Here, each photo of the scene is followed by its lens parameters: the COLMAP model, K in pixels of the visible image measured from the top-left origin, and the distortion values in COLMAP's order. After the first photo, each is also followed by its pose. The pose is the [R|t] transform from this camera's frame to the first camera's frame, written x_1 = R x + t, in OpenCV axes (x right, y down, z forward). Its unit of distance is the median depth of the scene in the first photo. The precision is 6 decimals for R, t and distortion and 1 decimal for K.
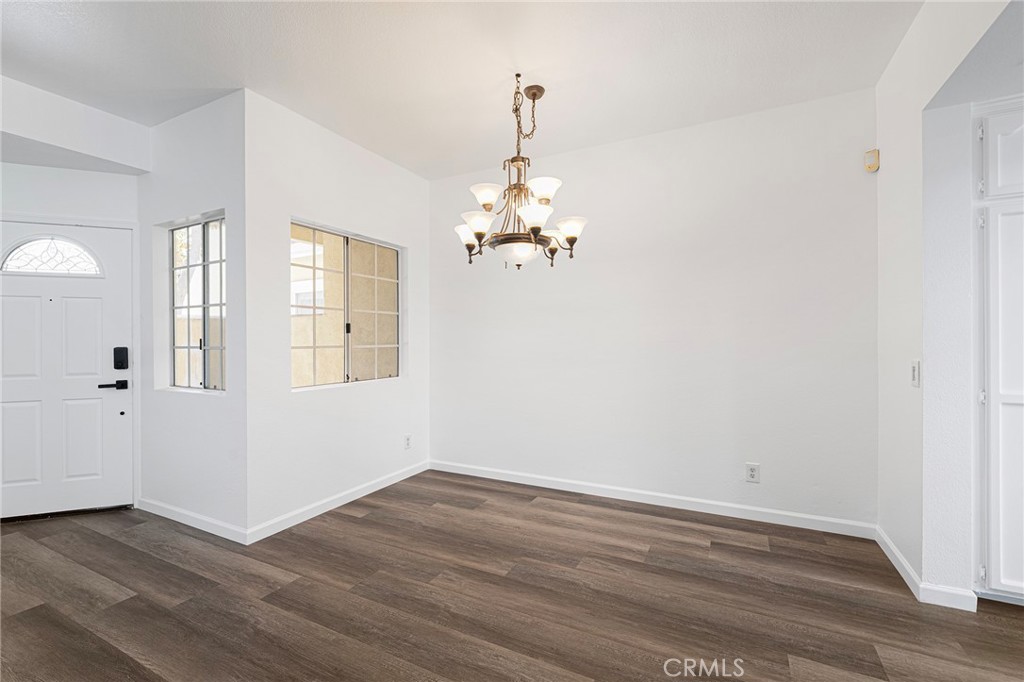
lens RADIAL K [[444.2, 0, 512.0], [0, 444.2, 341.0], [0, 0, 1]] dist [-0.002365, 0.000283]
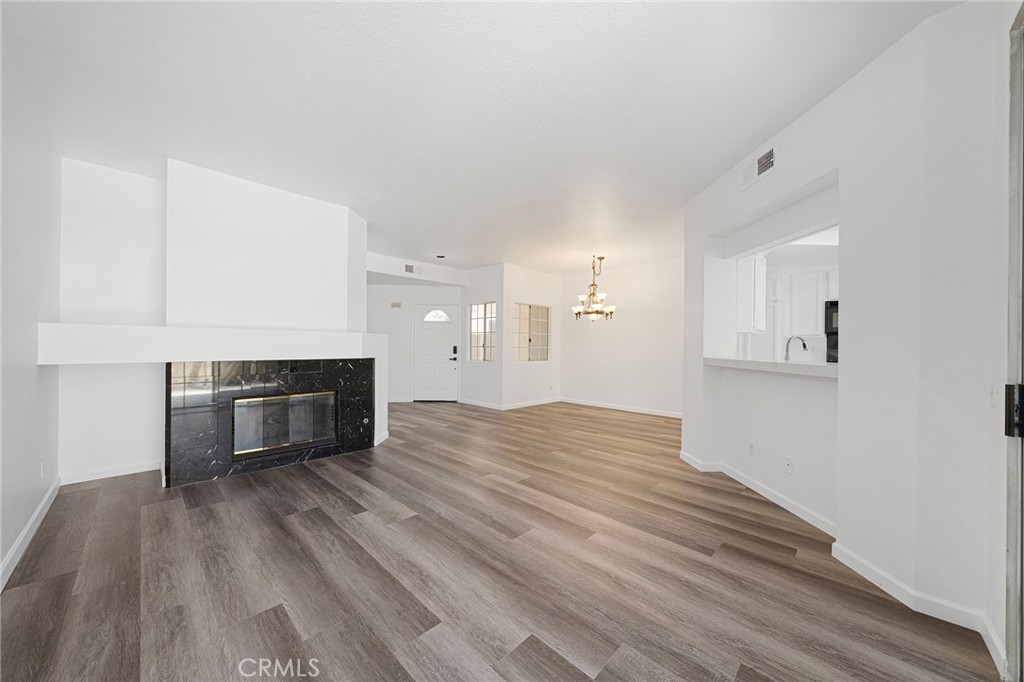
lens RADIAL K [[362.5, 0, 504.4], [0, 362.5, 345.5], [0, 0, 1]] dist [-0.000621, -0.000080]
pose [[0.950124, 0.016682, -0.311427, 0.170306], [-0.017217, 0.999851, 0.001030, 0.001591], [0.311398, 0.004384, 0.950270, -1.207285]]
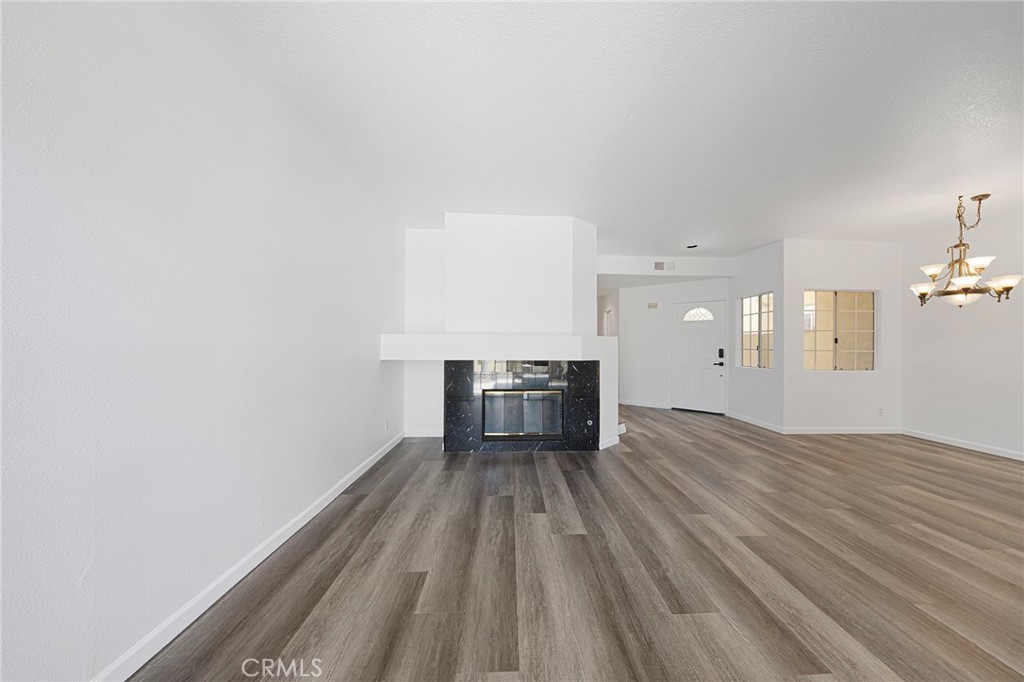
lens RADIAL K [[357.6, 0, 528.9], [0, 357.6, 342.8], [0, 0, 1]] dist [-0.000952, -0.000245]
pose [[0.501055, 0.003302, -0.865409, 0.310785], [-0.012005, 0.999923, -0.003135, -0.000452], [0.865332, 0.011960, 0.501056, -0.956532]]
